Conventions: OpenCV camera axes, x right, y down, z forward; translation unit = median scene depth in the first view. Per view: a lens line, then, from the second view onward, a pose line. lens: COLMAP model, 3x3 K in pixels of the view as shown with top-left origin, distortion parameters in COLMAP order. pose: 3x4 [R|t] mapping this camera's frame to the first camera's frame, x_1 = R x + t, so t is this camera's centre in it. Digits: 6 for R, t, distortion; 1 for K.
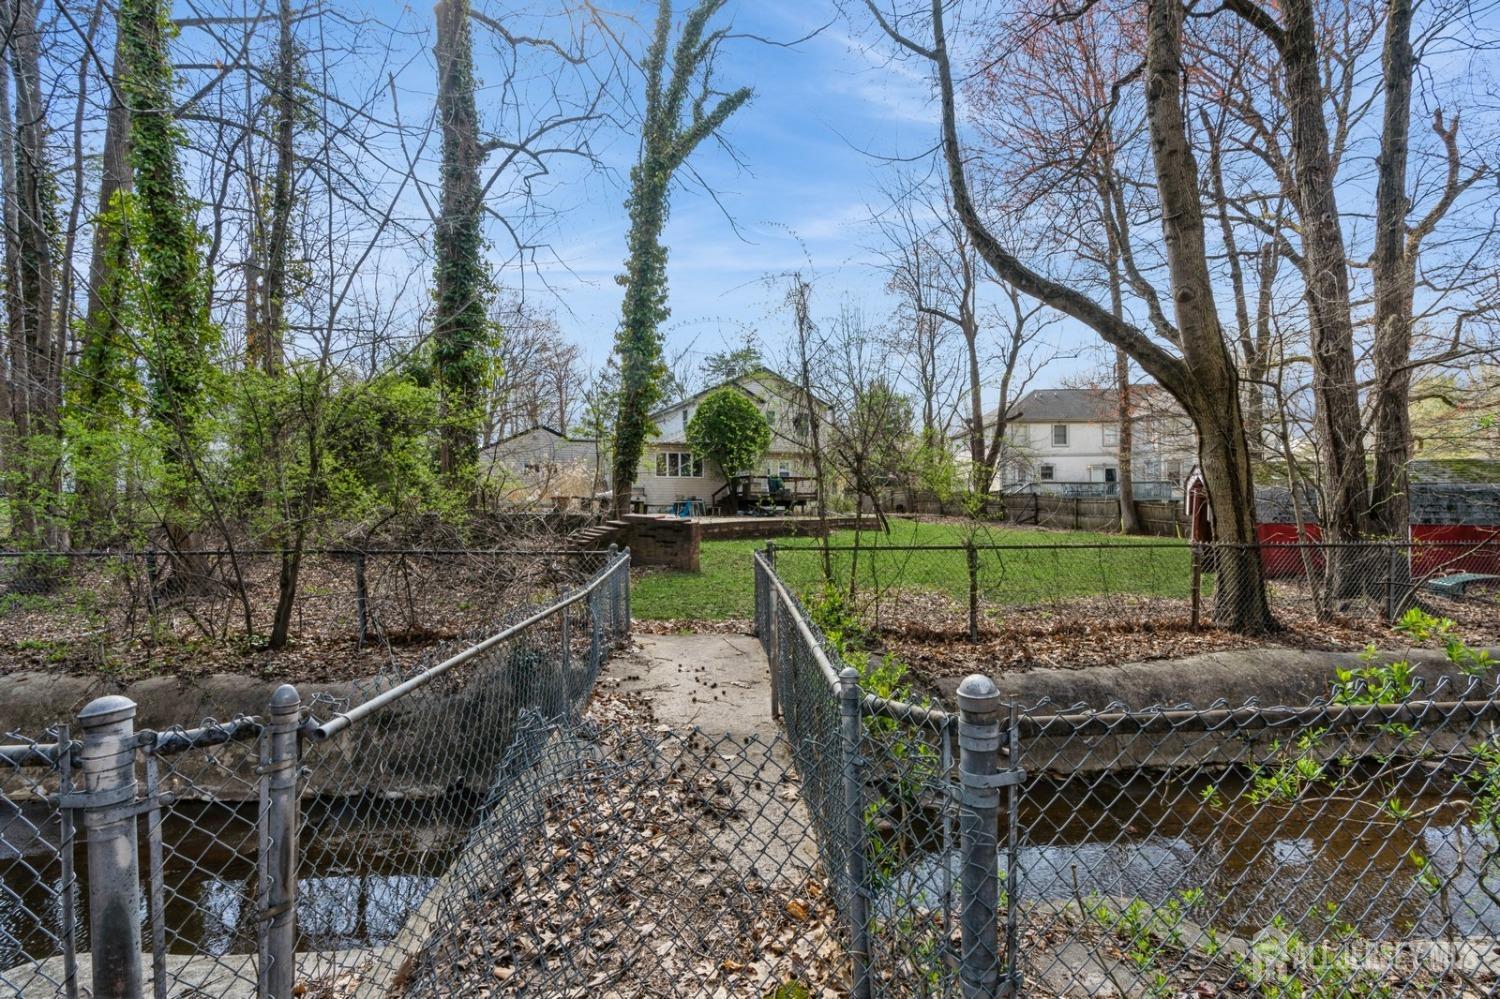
lens RADIAL K [[682.1, 0, 750.0], [0, 682.1, 499.5], [0, 0, 1]] dist [-0.001185, -0.000049]
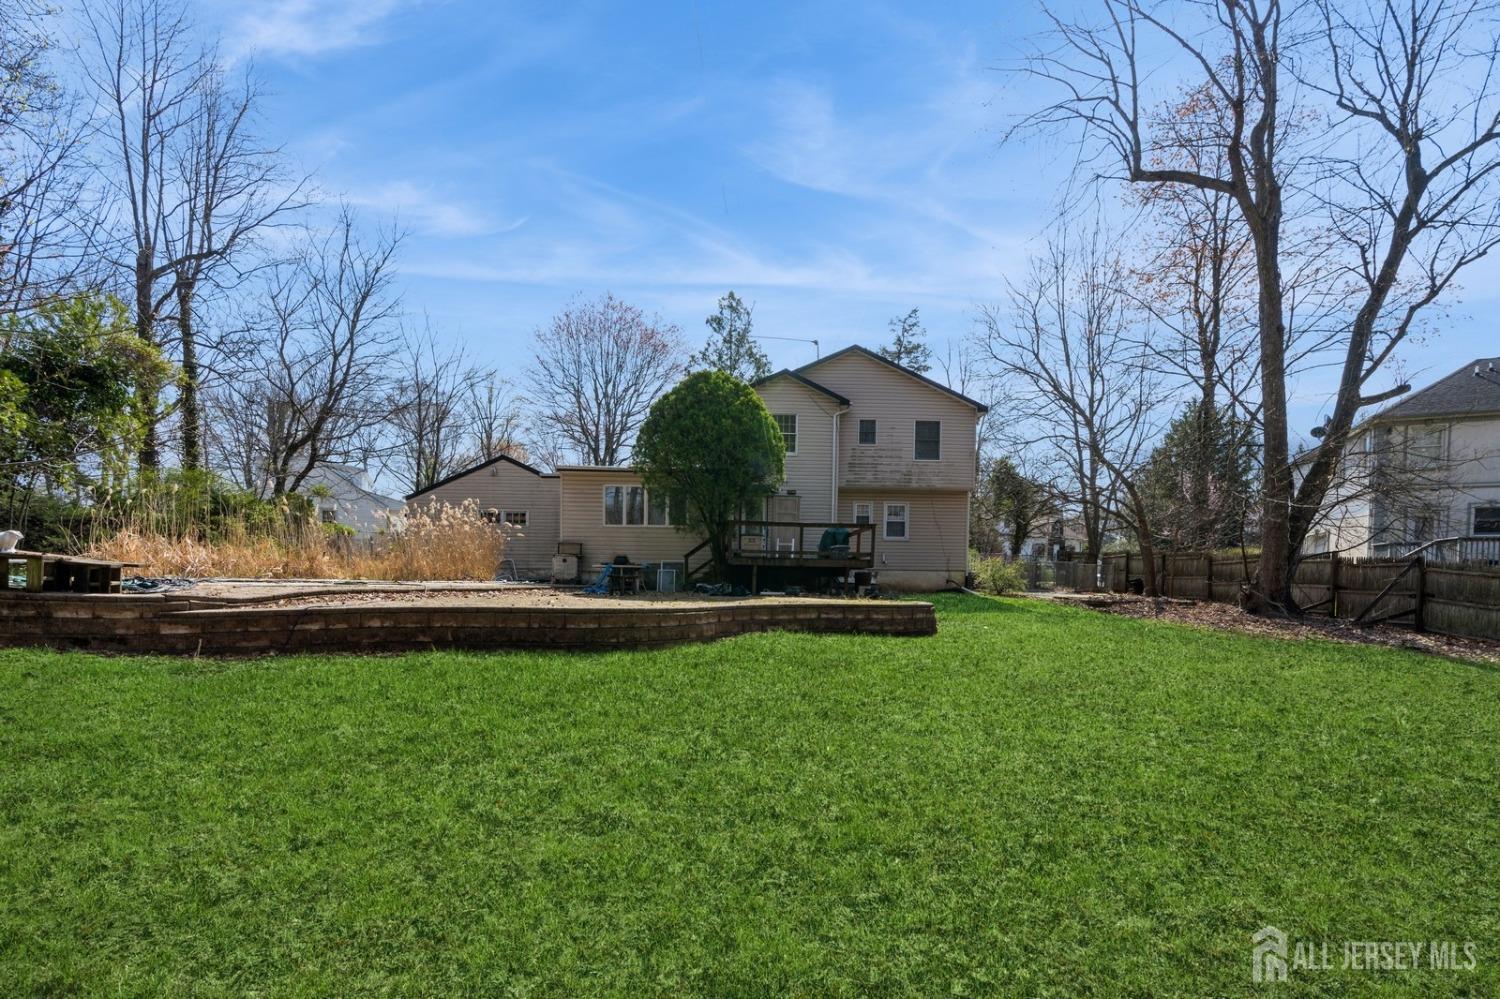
lens RADIAL K [[711.0, 0, 744.1], [0, 711.0, 610.6], [0, 0, 1]] dist [-0.000899, -0.000096]
pose [[0.908883, 0.039334, -0.415192, 0.216568], [-0.014427, 0.997912, 0.062956, 0.001637], [0.416801, -0.051229, 0.907553, 0.407094]]
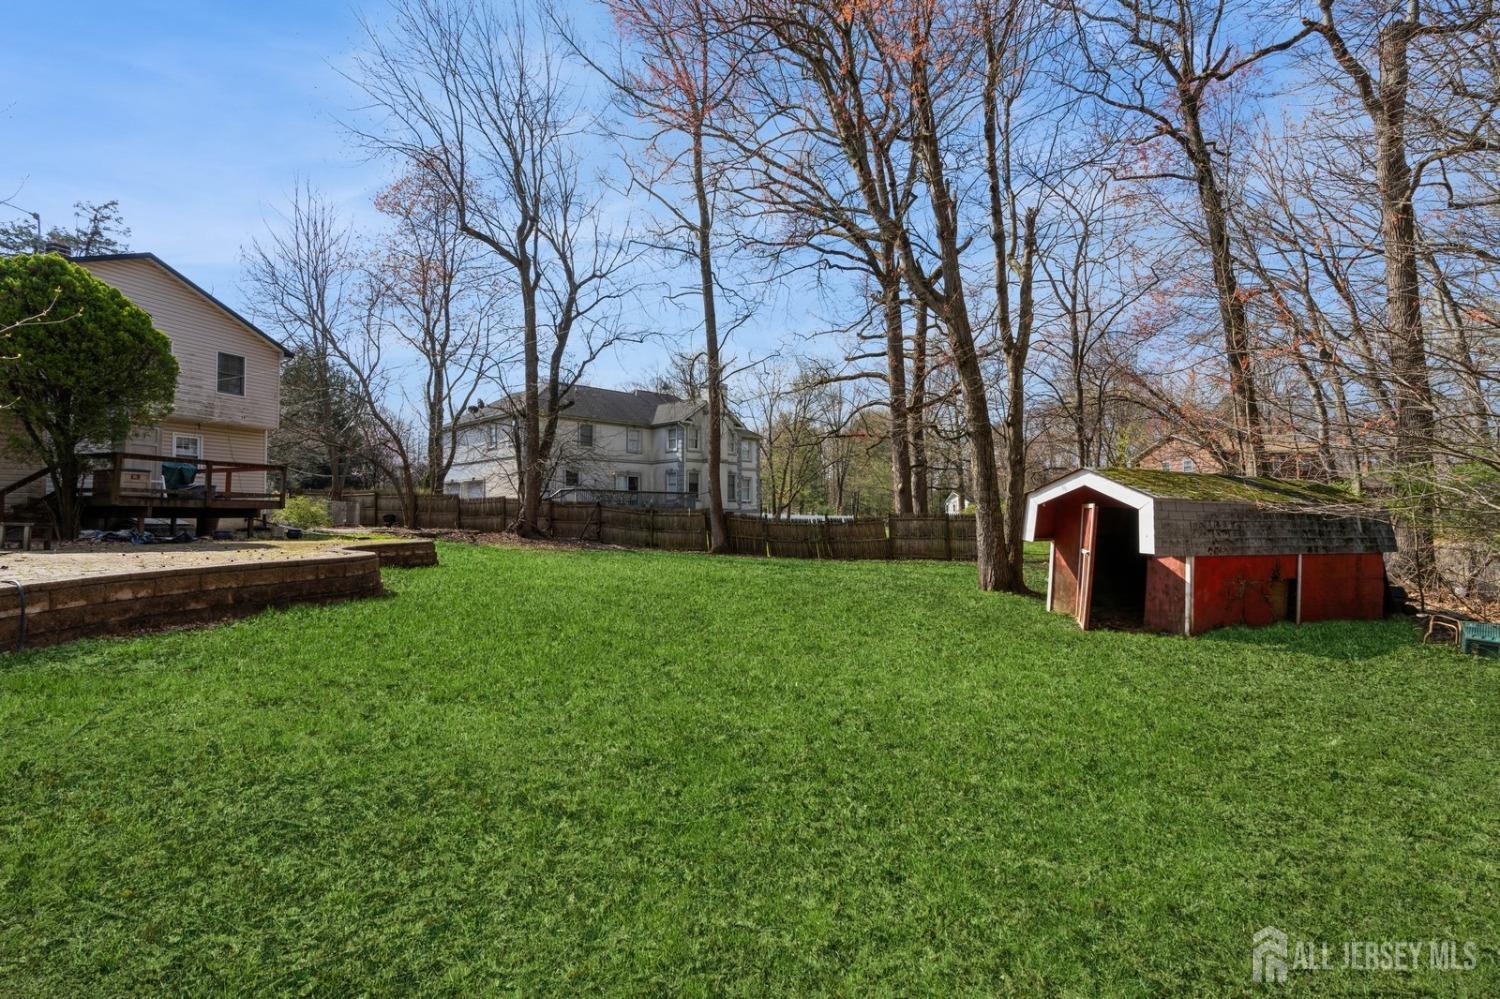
lens RADIAL K [[682.1, 0, 750.0], [0, 682.1, 499.5], [0, 0, 1]] dist [-0.001185, -0.000049]
pose [[0.701952, 0.023965, 0.711820, -0.025080], [-0.017236, 0.999713, -0.016660, -0.002700], [-0.712015, -0.000574, 0.702164, 0.320858]]
